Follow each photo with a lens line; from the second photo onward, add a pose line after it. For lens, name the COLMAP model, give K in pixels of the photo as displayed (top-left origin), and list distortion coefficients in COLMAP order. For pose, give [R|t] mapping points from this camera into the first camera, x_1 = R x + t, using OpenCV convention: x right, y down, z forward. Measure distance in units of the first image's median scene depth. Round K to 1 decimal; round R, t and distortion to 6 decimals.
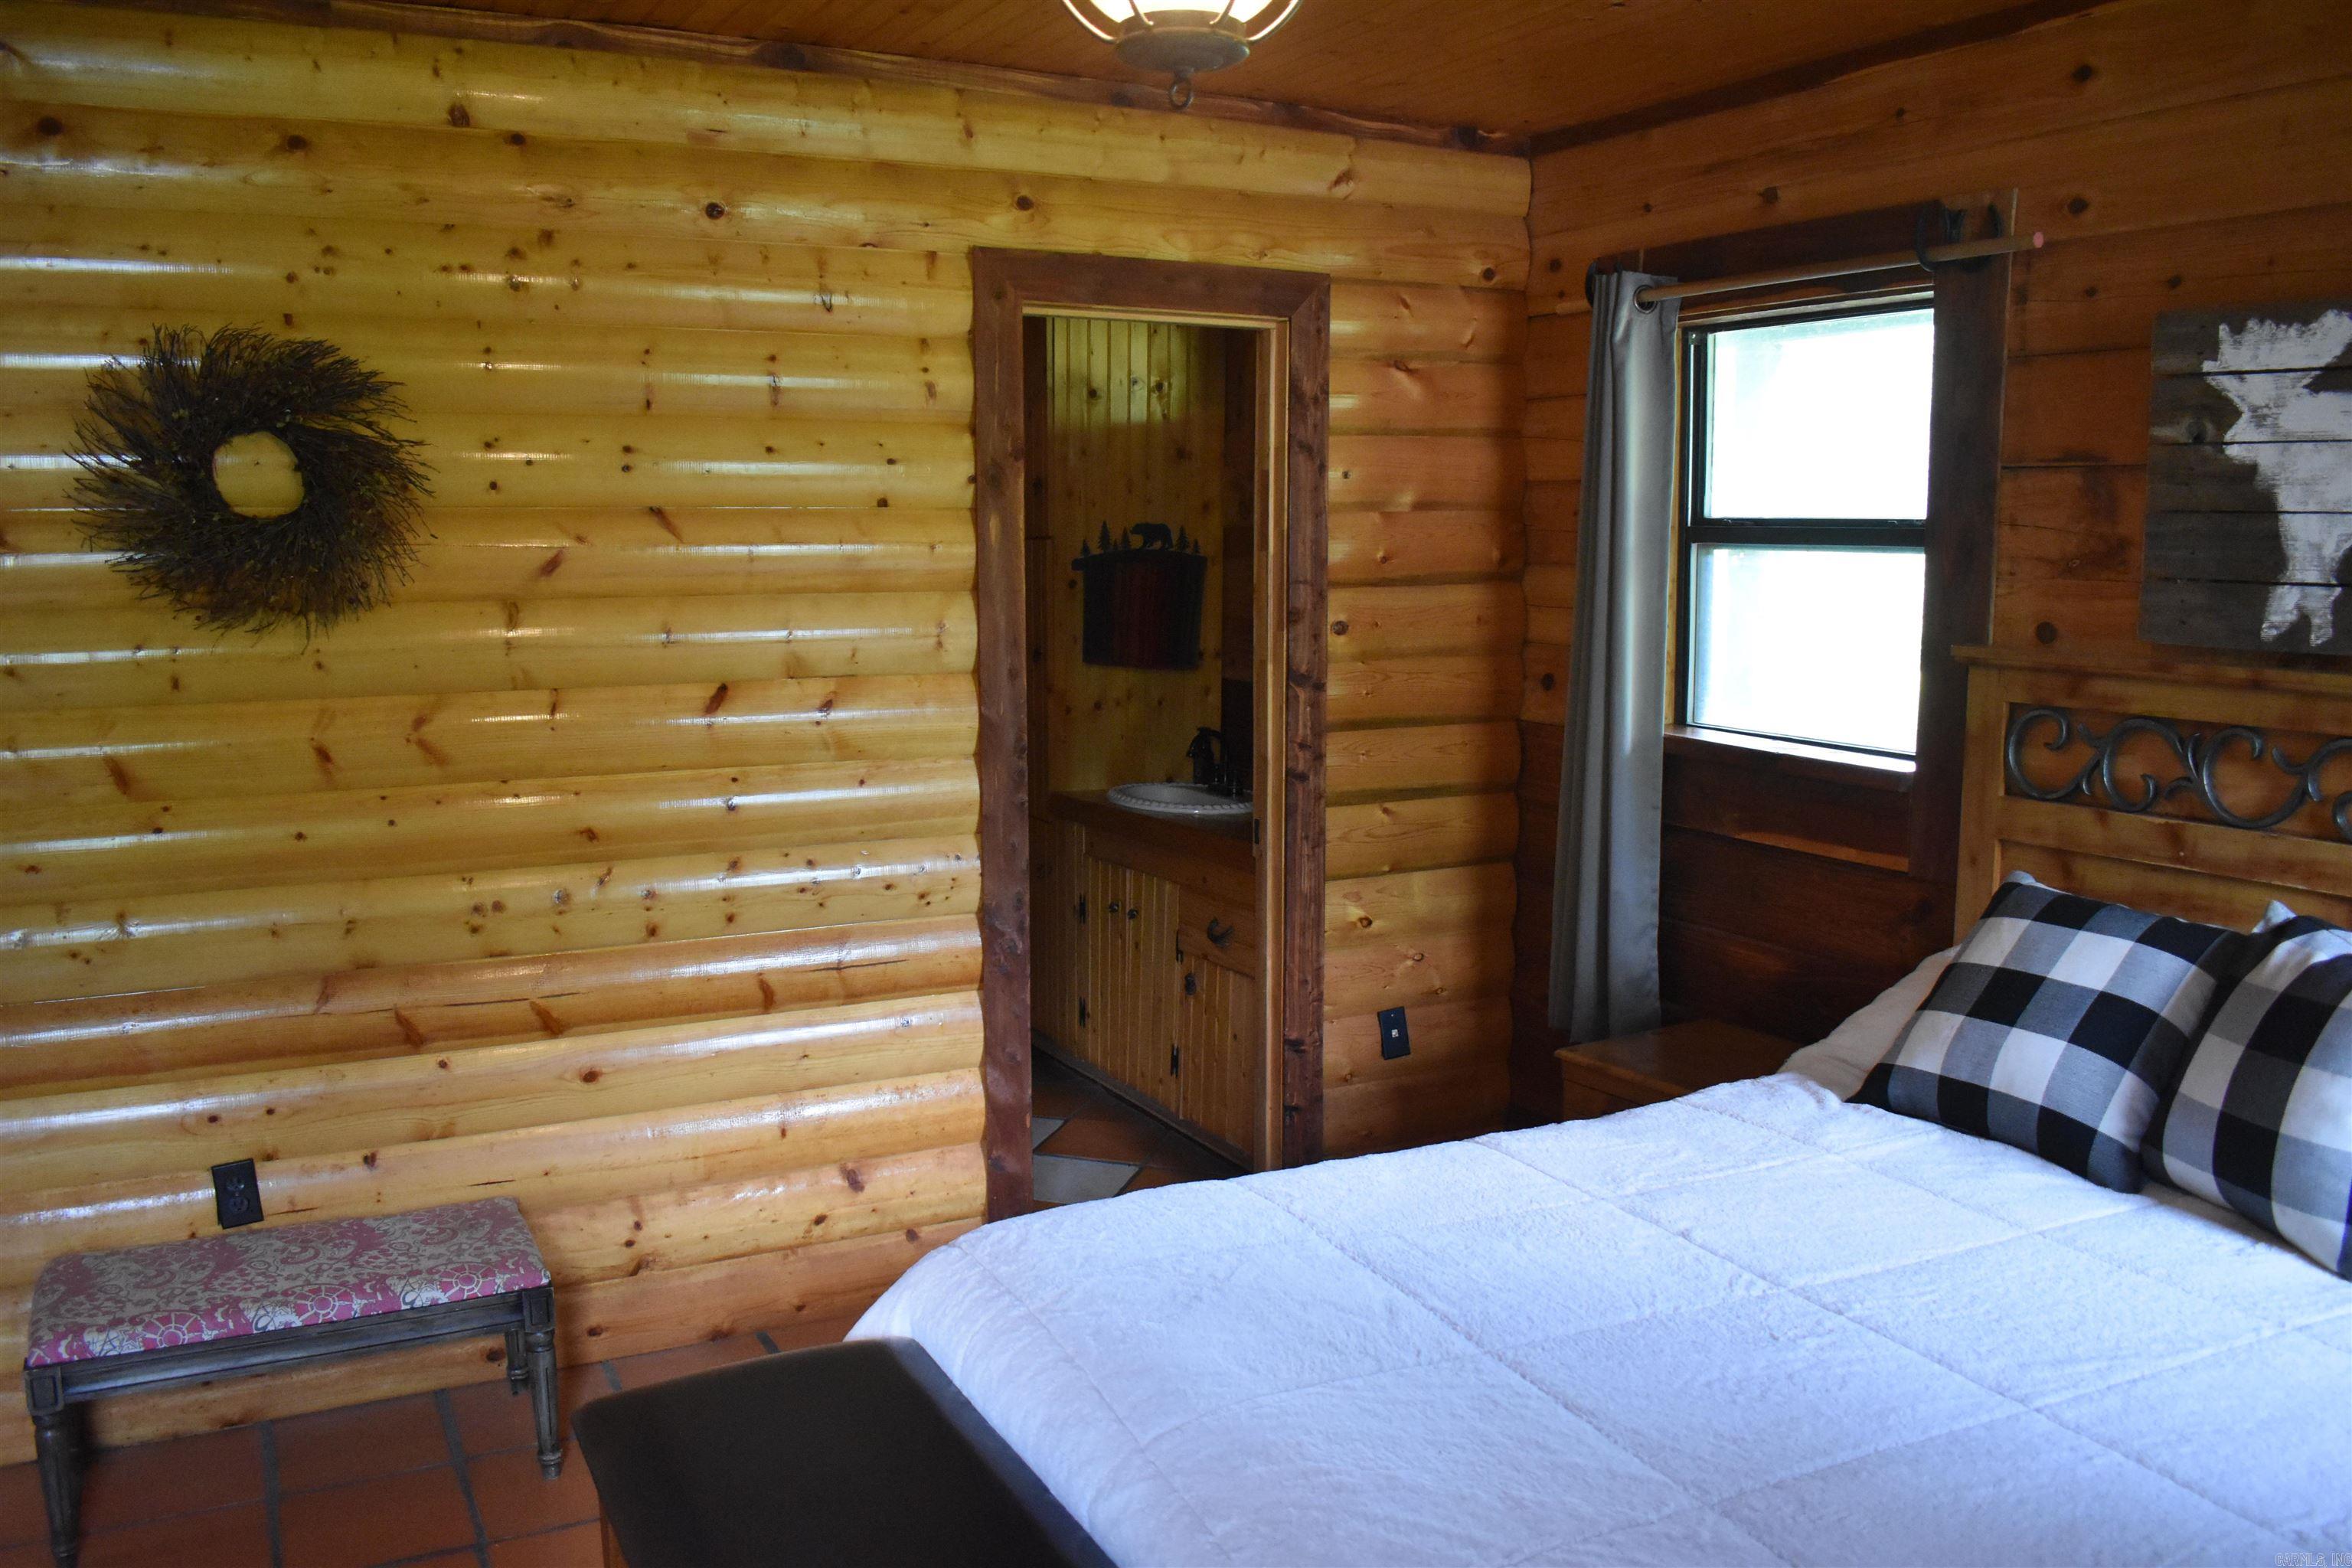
lens RADIAL K [[1850.7, 0, 1175.3], [0, 1850.7, 779.6], [0, 0, 1]] dist [-0.098577, 0.019484]
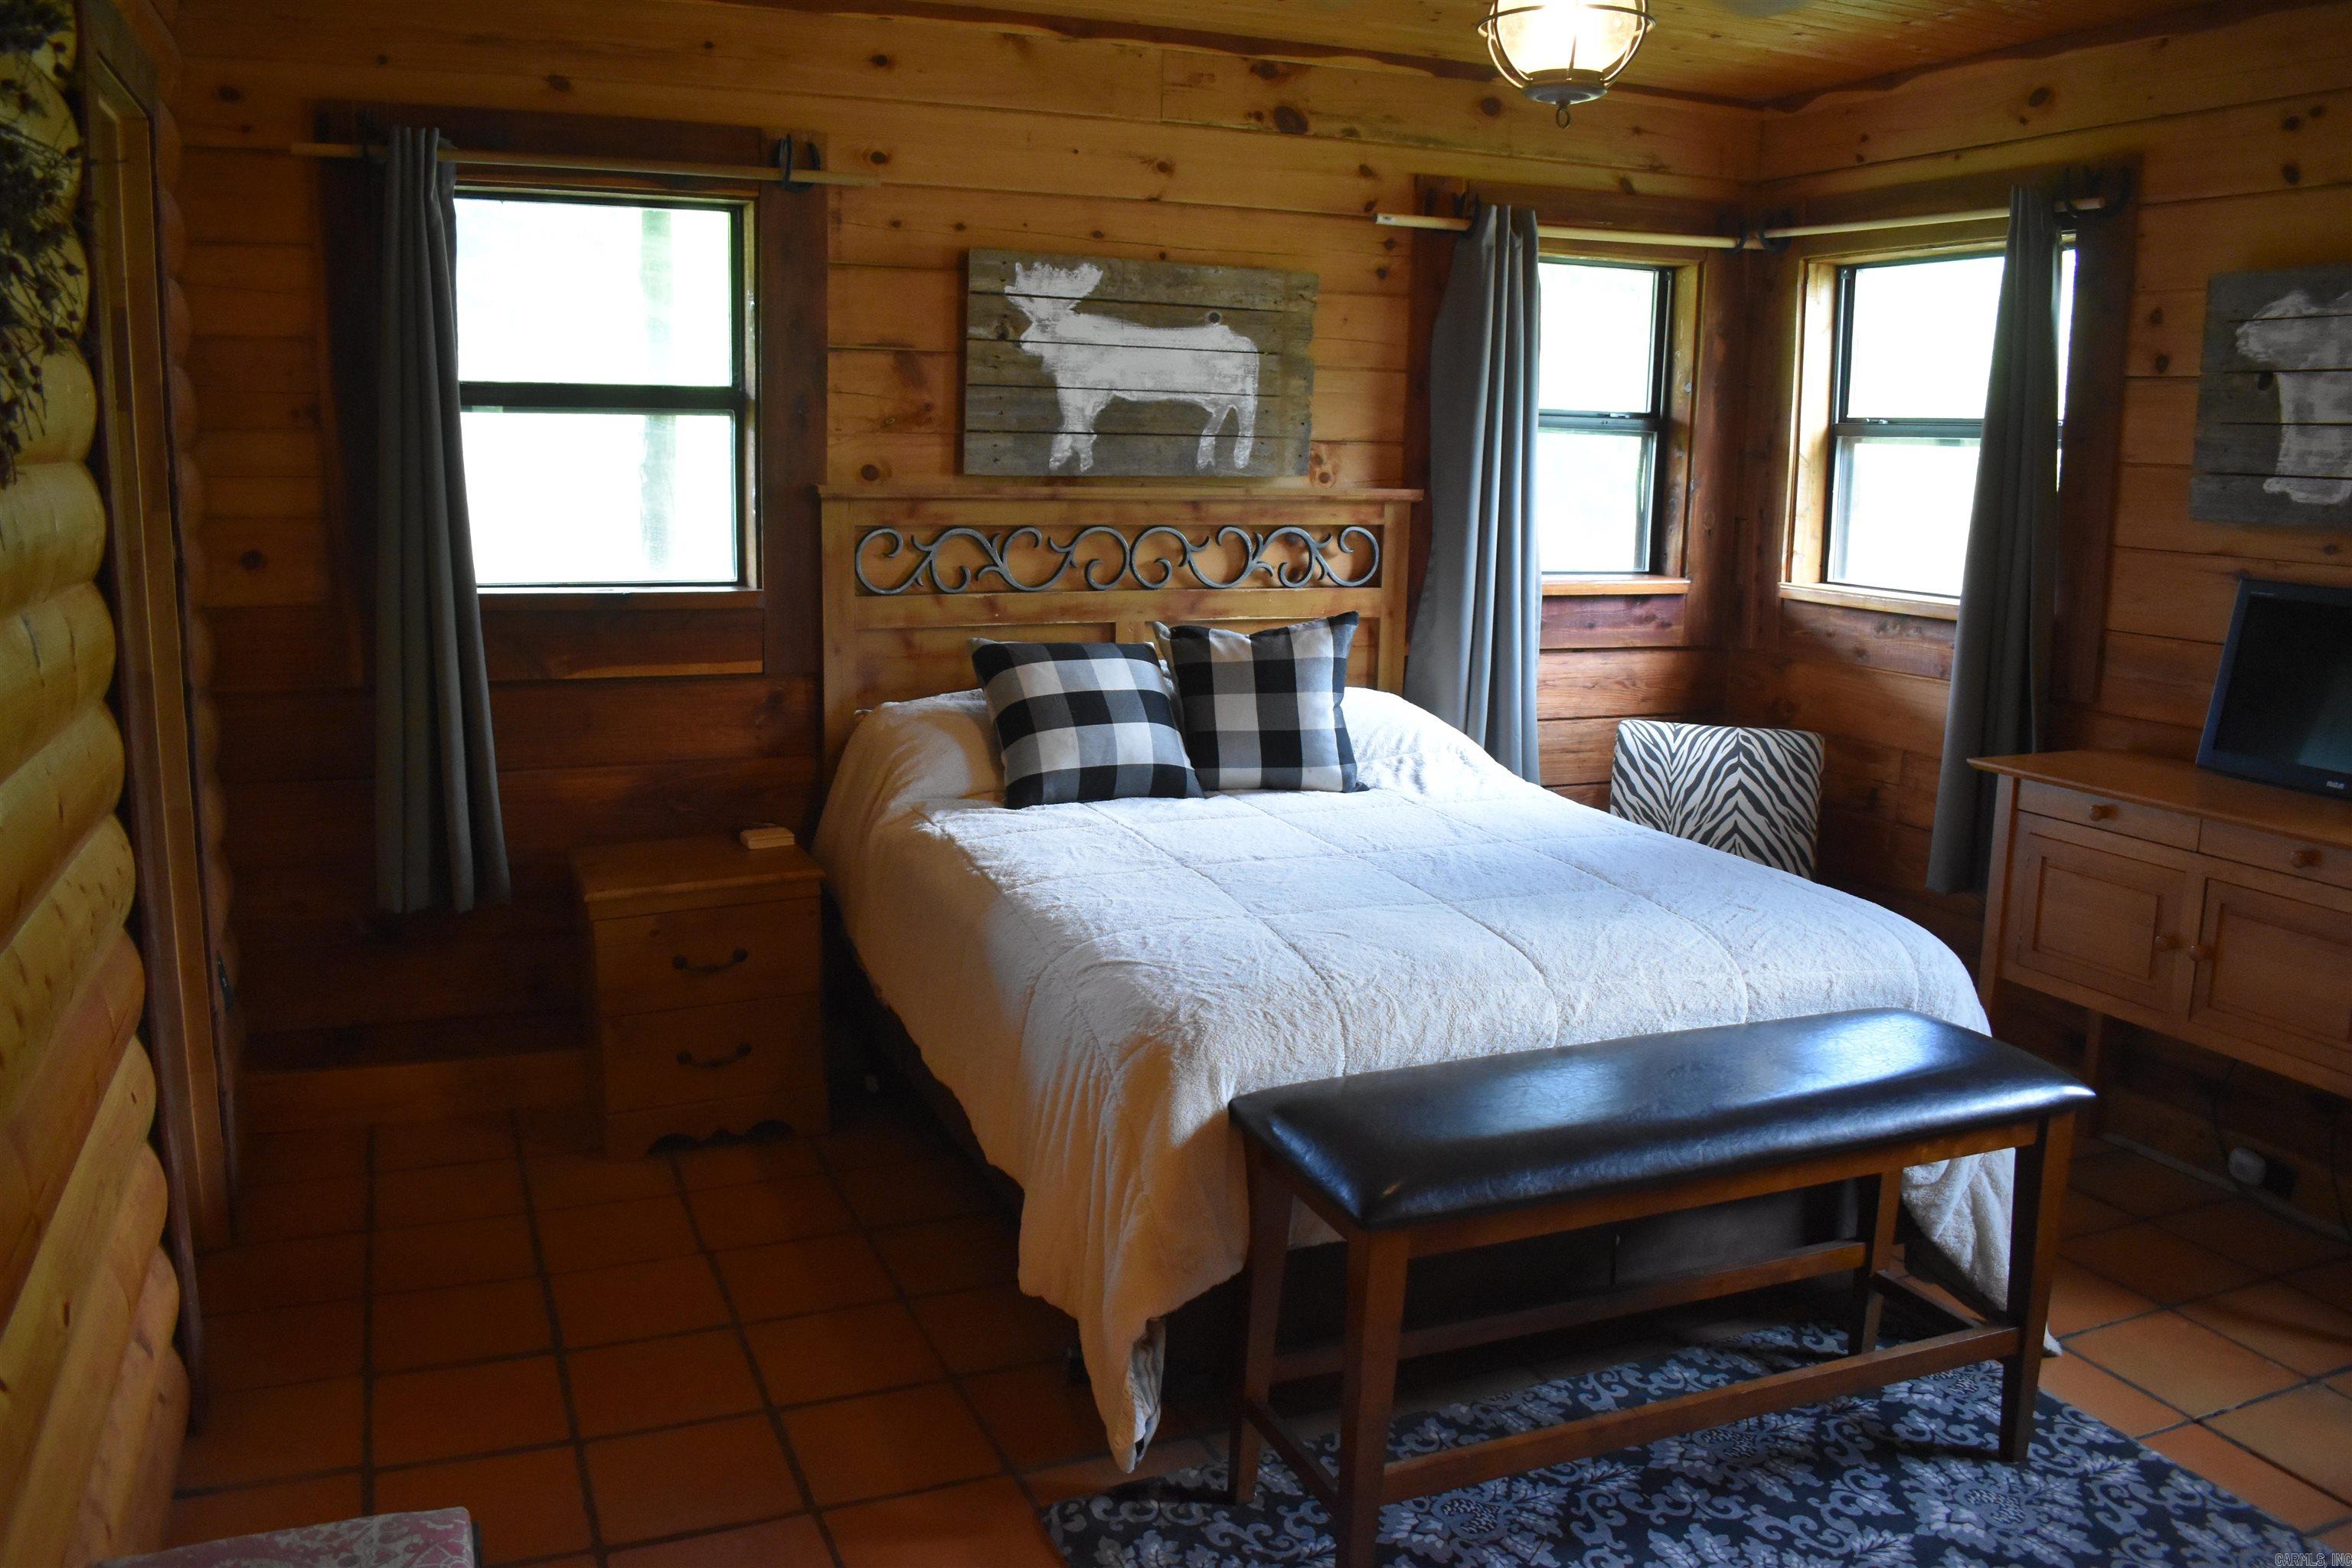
lens RADIAL K [[1850.7, 0, 1179.5], [0, 1850.7, 785.0], [0, 0, 1]] dist [-0.098577, 0.019484]
pose [[0.093844, -0.182655, 0.978688, -1.019851], [0.113226, 0.978606, 0.171783, -0.071759], [-0.989127, 0.094692, 0.112518, 0.727731]]
